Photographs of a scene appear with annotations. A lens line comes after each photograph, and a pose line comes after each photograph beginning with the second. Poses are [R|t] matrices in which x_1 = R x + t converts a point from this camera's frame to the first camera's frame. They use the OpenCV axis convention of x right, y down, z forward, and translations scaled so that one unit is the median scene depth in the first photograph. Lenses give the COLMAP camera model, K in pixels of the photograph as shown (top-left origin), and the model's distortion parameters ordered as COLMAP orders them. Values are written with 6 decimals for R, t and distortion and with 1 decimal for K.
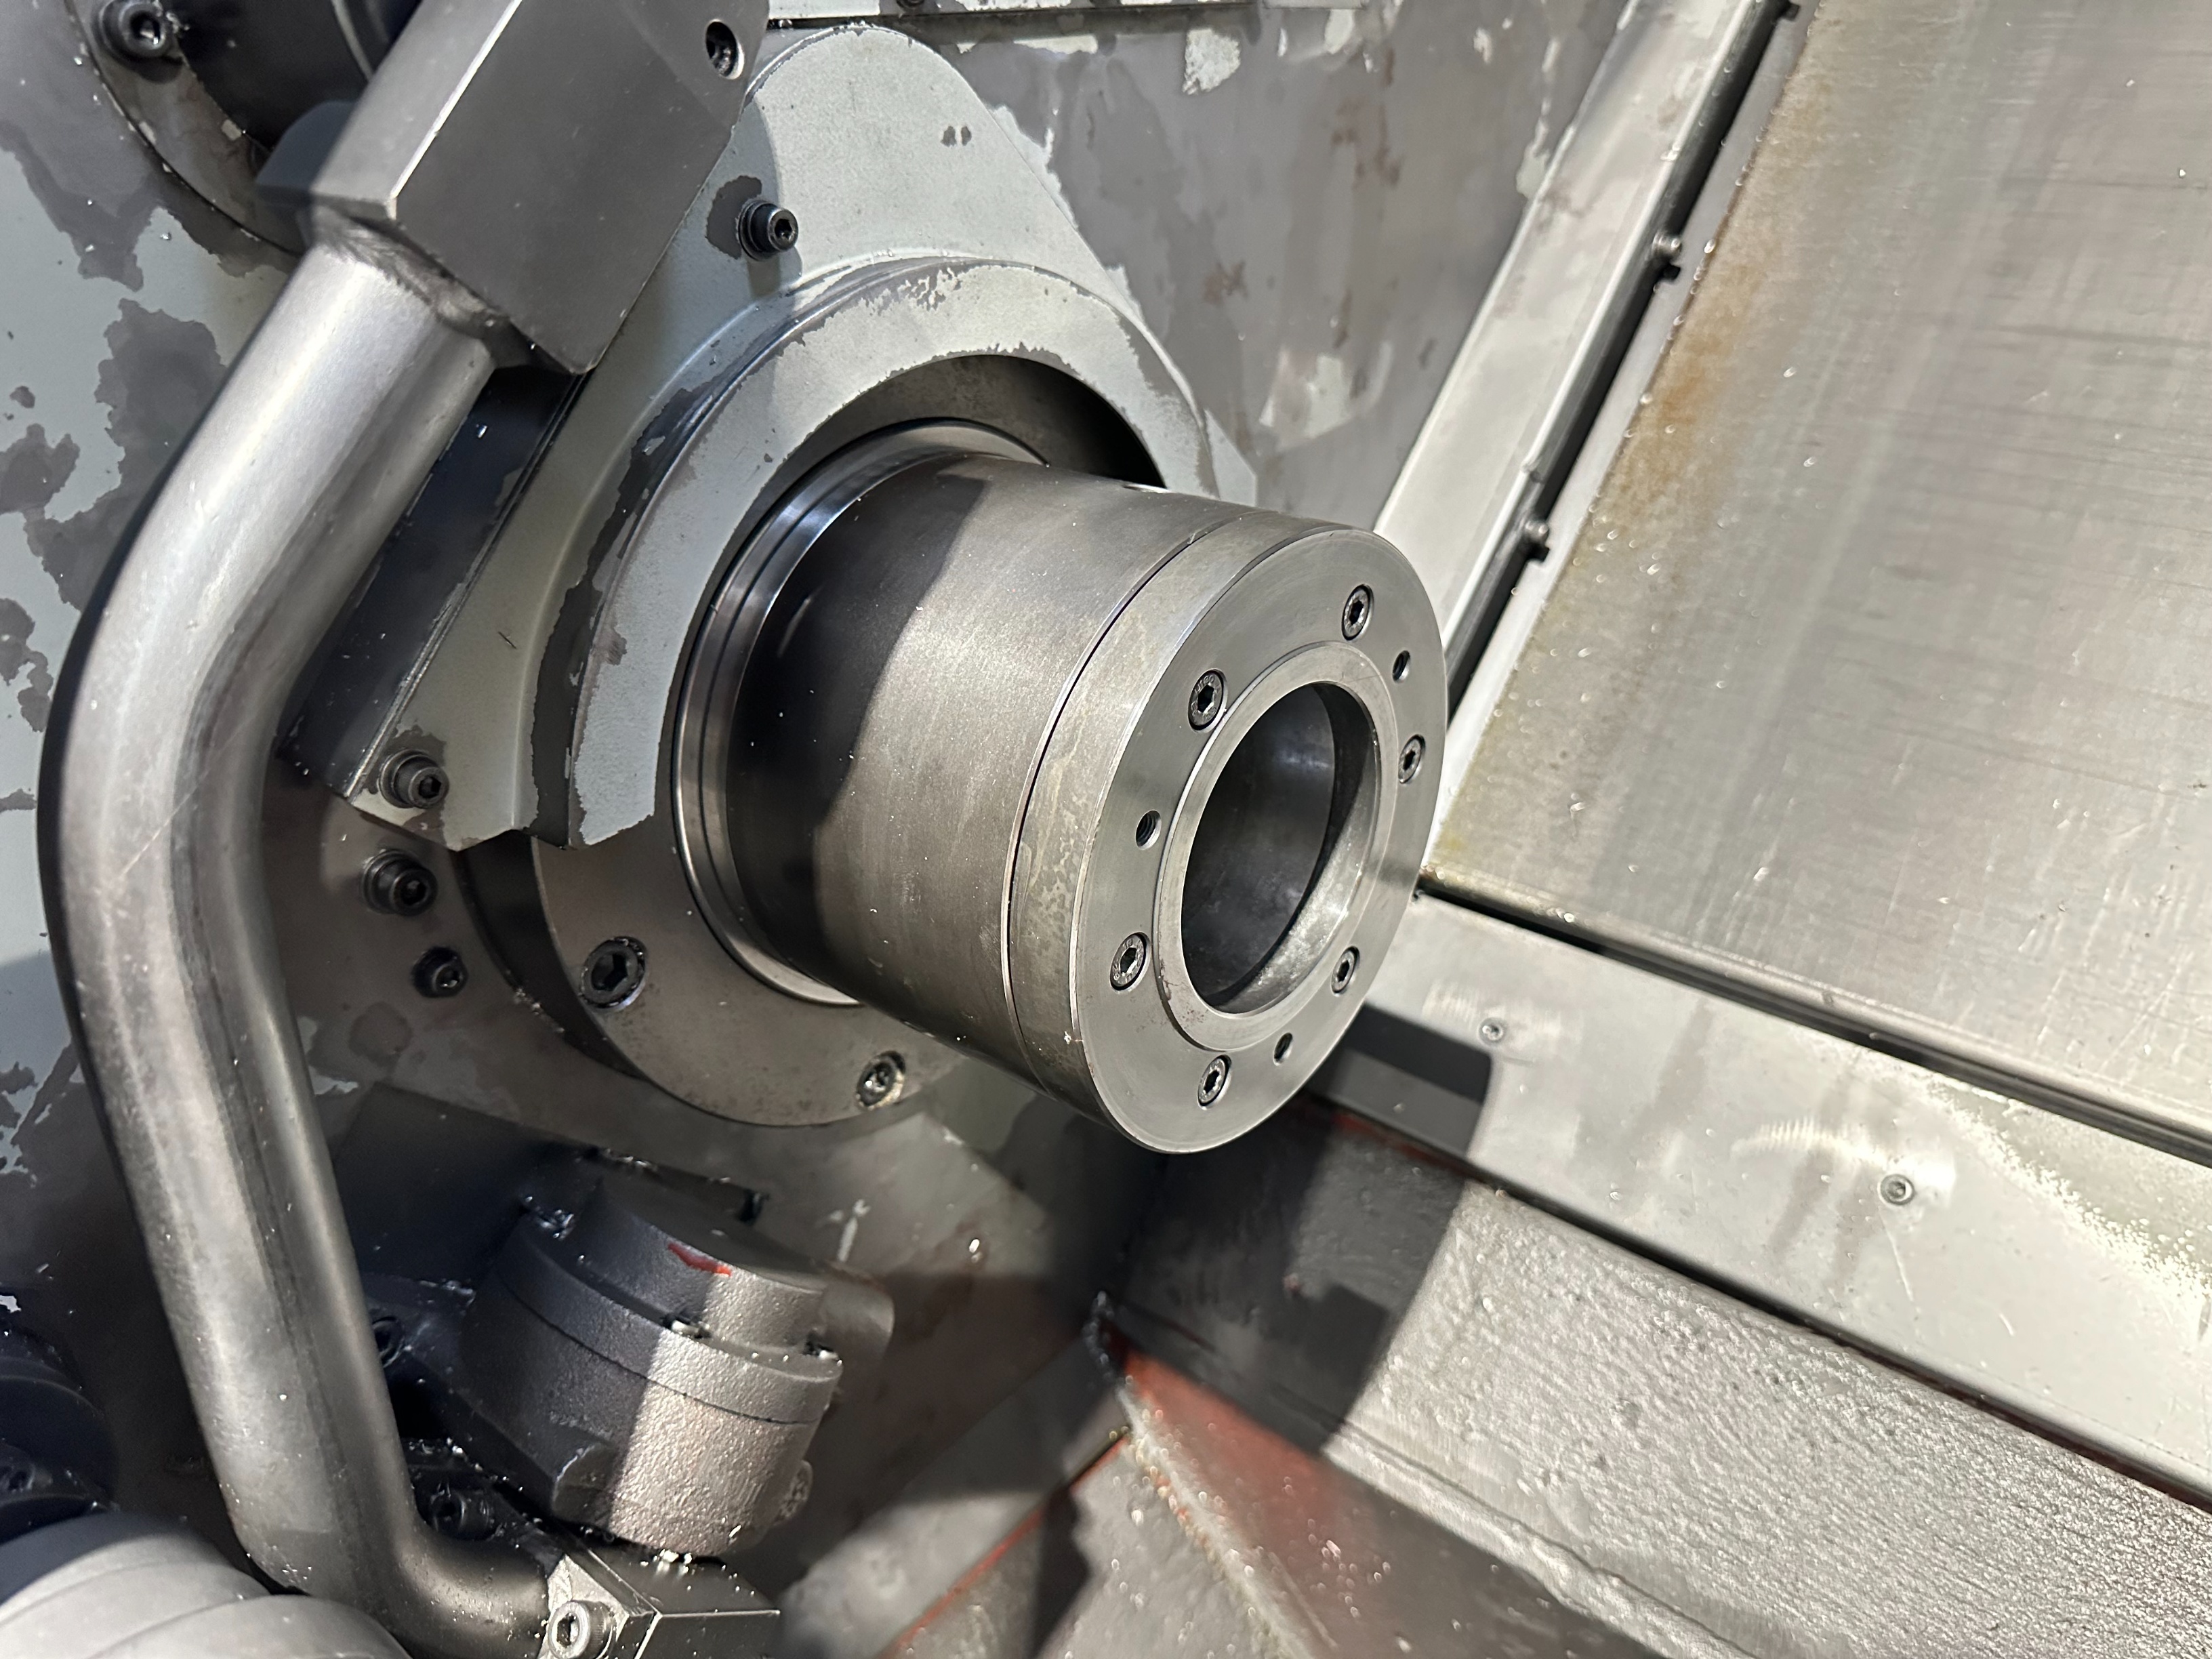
lens RADIAL K [[1537.1, 0, 1107.8], [0, 1537.1, 790.5], [0, 0, 1]] dist [-0.002339, -0.022891]
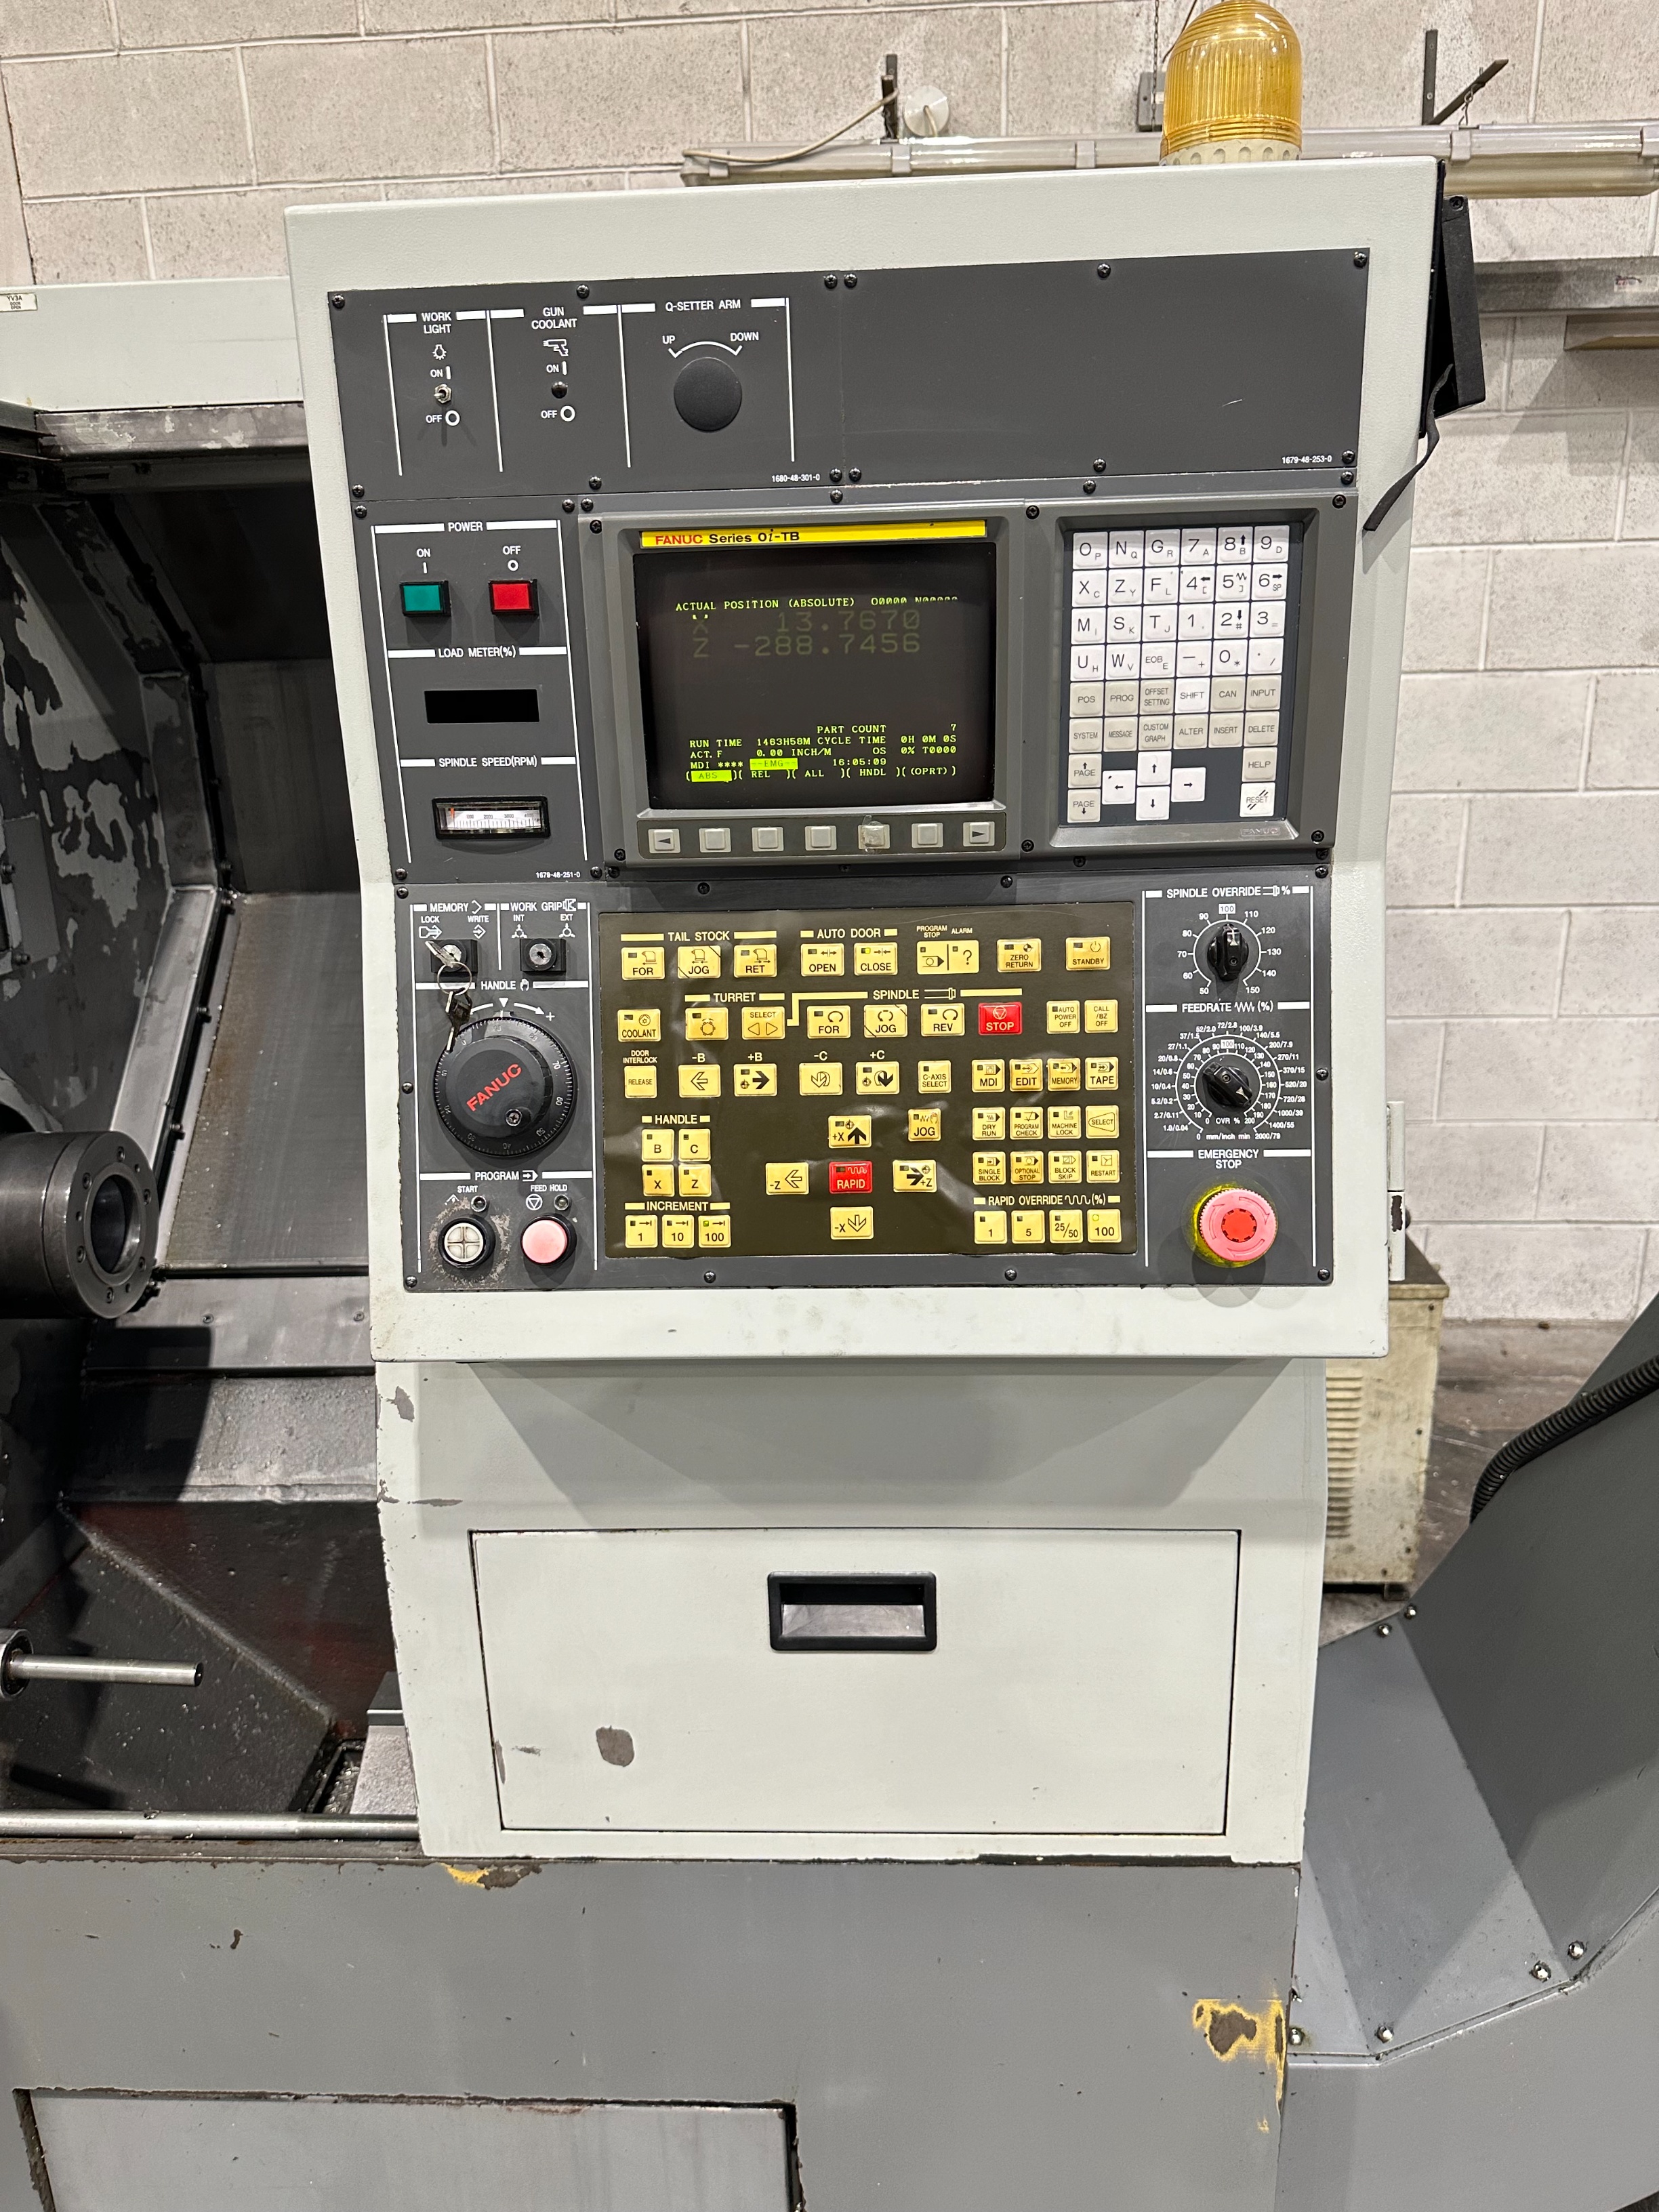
lens RADIAL K [[1547.7, 0, 831.6], [0, 1547.7, 1118.0], [0, 0, 1]] dist [0.054178, -0.073887]
pose [[0.781869, -0.181702, 0.596376, -0.395667], [0.282364, 0.956057, -0.078900, 0.316628], [-0.555834, 0.230085, 0.798818, -1.618127]]
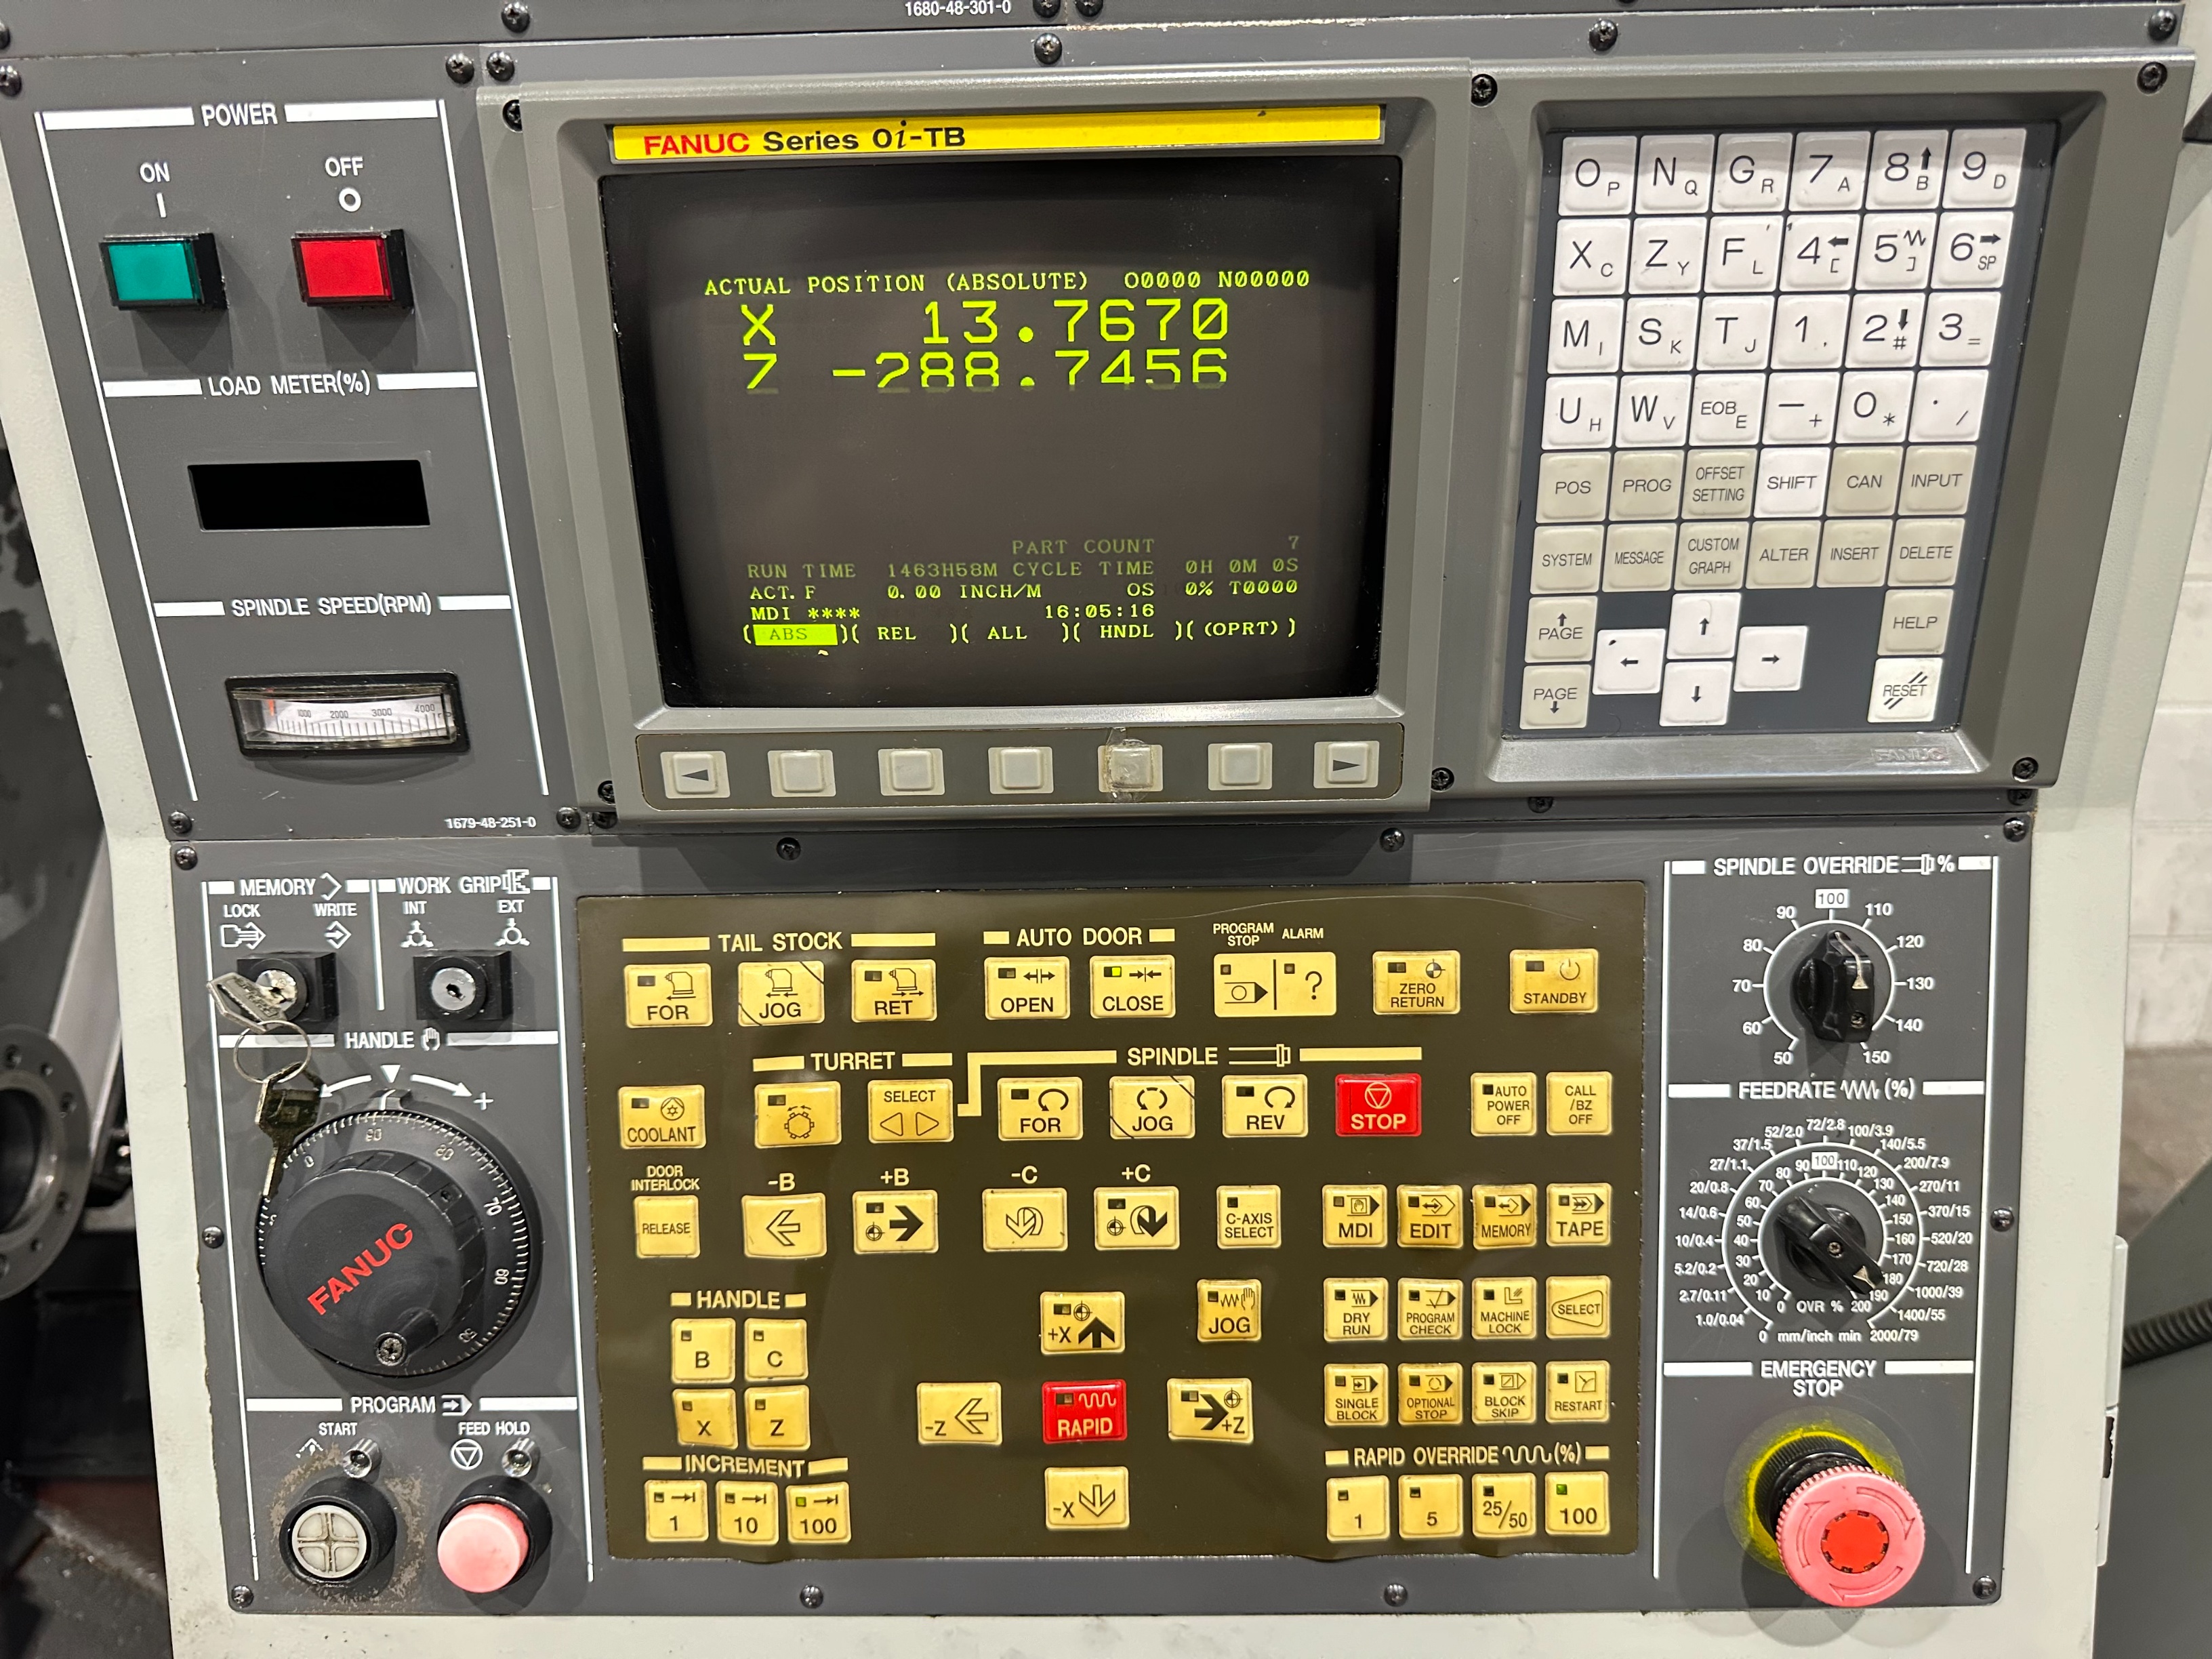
lens RADIAL K [[1537.1, 0, 1107.8], [0, 1537.1, 790.5], [0, 0, 1]] dist [-0.002339, -0.022891]
pose [[0.762472, -0.213013, 0.610951, 0.057548], [0.287365, 0.957500, -0.024794, 0.022821], [-0.579704, 0.194470, 0.791280, -1.142247]]
